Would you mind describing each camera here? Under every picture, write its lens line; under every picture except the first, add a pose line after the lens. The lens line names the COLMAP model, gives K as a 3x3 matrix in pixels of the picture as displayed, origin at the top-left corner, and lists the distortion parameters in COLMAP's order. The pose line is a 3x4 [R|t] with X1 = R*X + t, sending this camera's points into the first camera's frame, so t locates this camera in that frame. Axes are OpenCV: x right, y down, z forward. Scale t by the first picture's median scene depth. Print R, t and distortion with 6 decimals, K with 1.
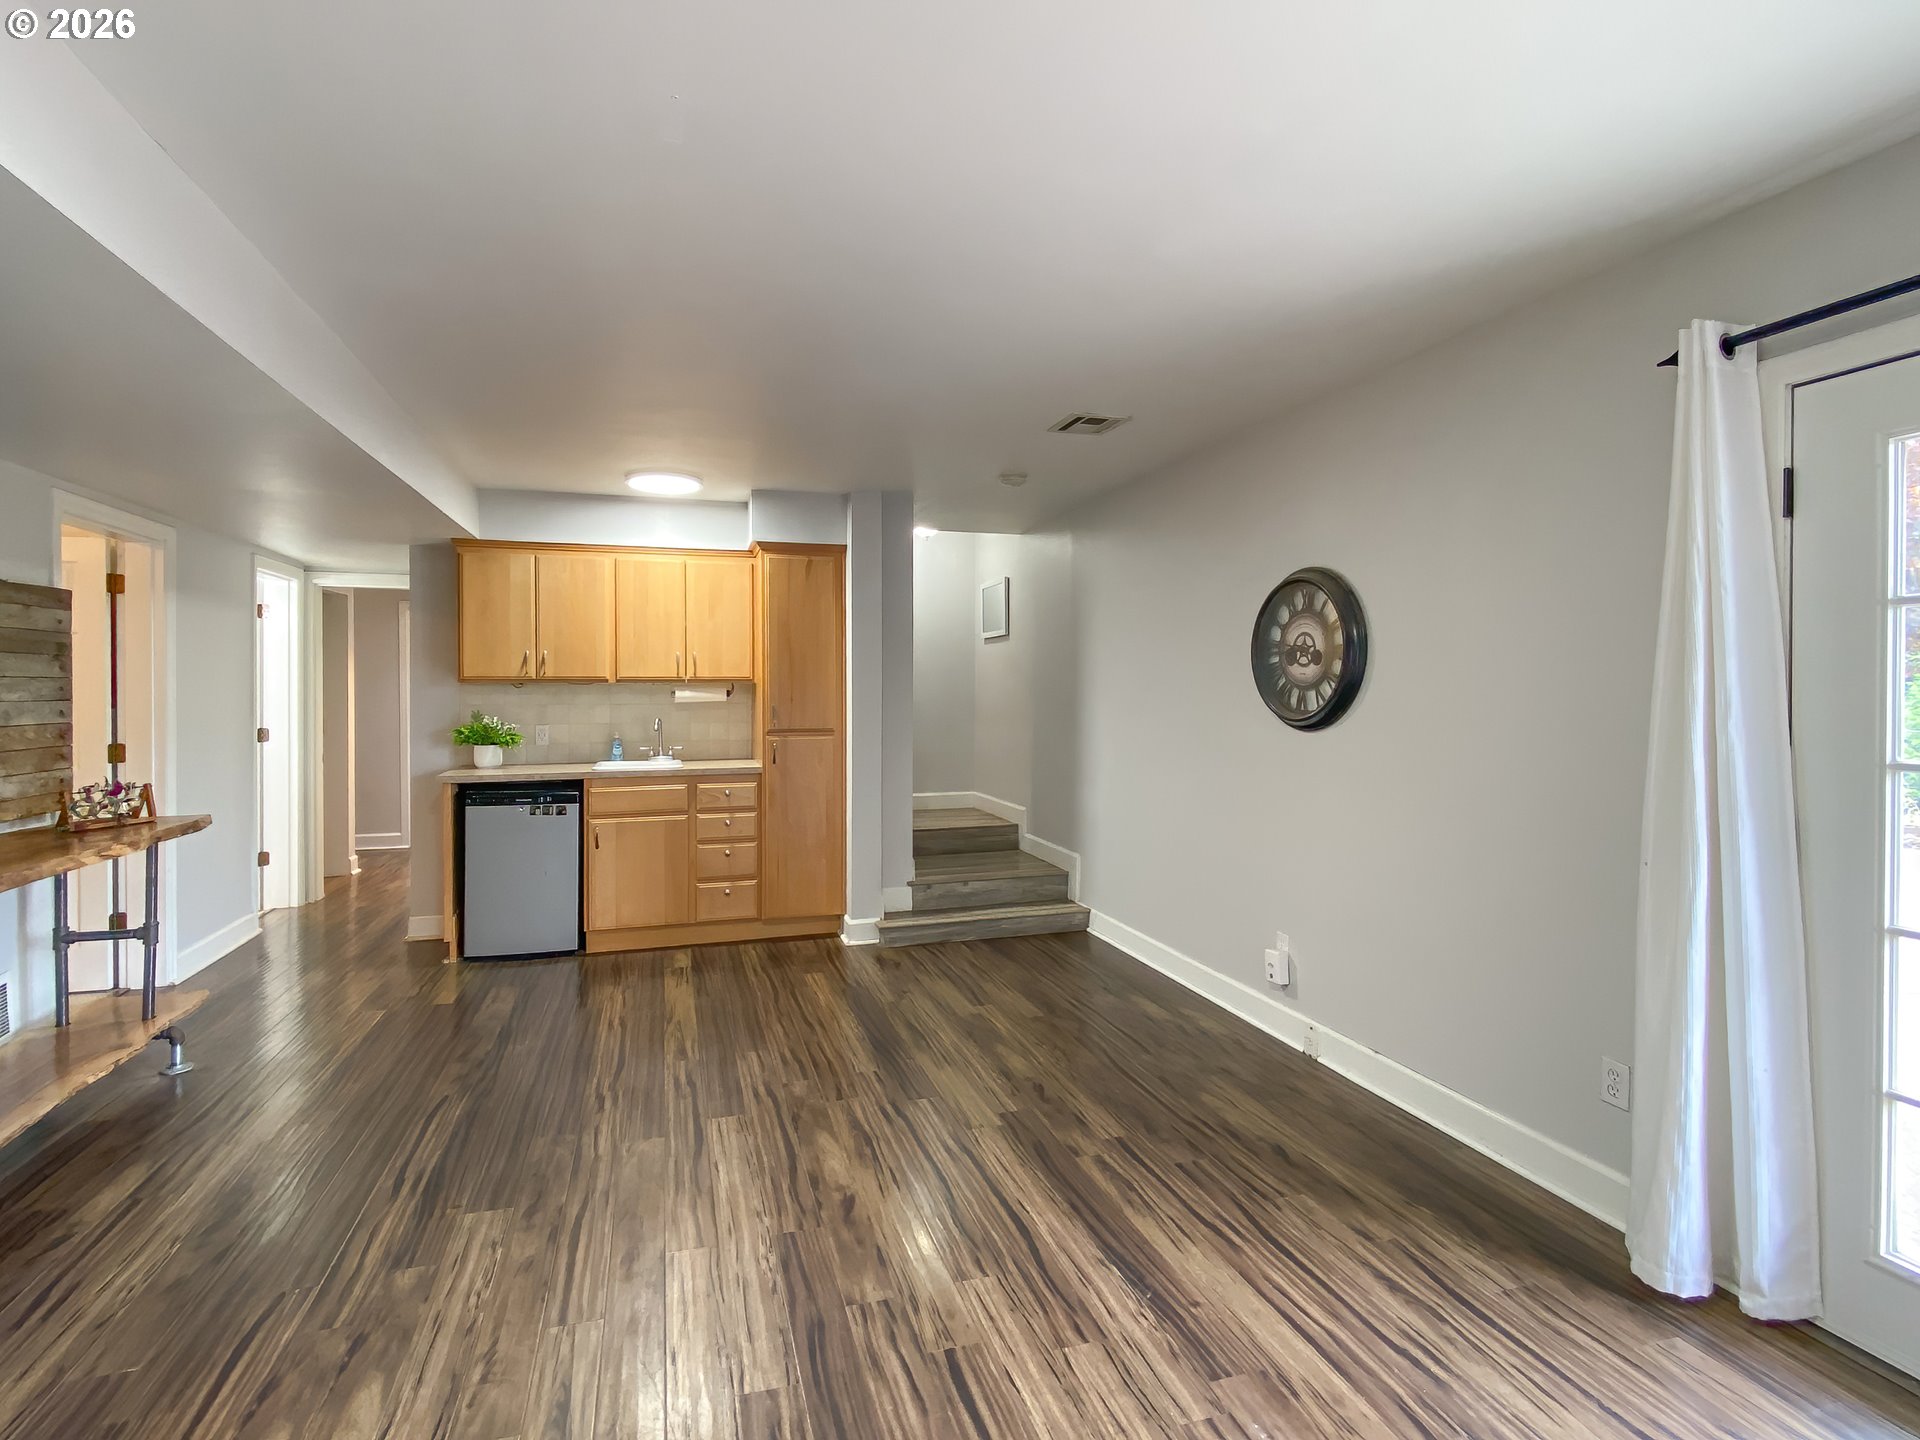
lens RADIAL K [[933.4, 0, 961.1], [0, 933.4, 728.9], [0, 0, 1]] dist [0.002601, -0.000798]
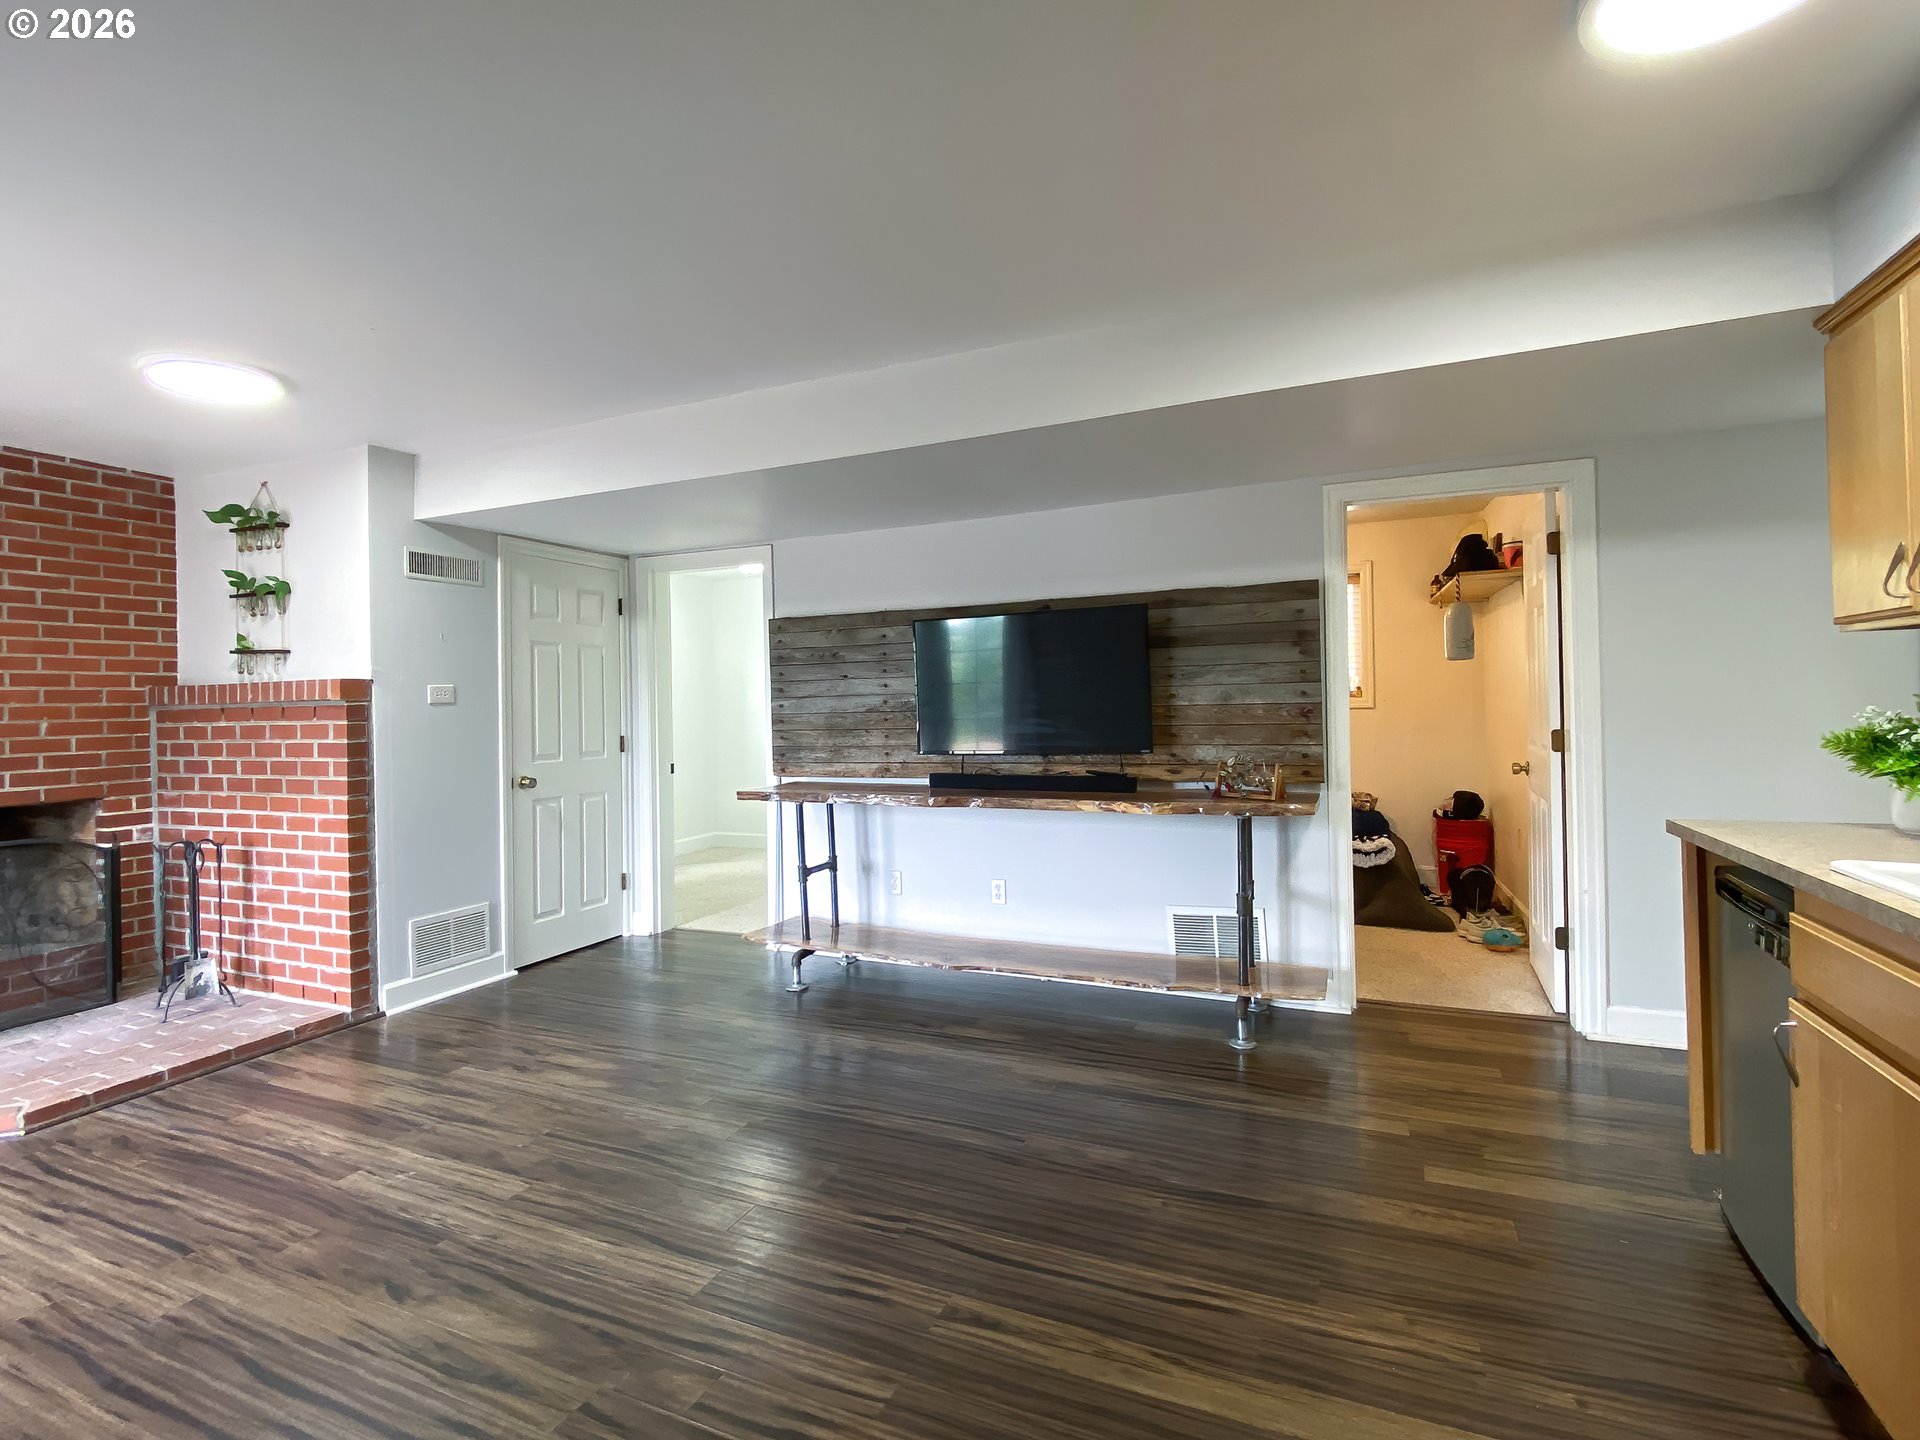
lens RADIAL K [[933.4, 0, 961.1], [0, 933.4, 728.9], [0, 0, 1]] dist [0.002601, -0.000798]
pose [[-0.661907, 0.038545, -0.748594, 0.137230], [-0.012249, 0.997987, 0.062217, -0.046939], [0.749486, 0.050352, -0.660103, 1.712396]]
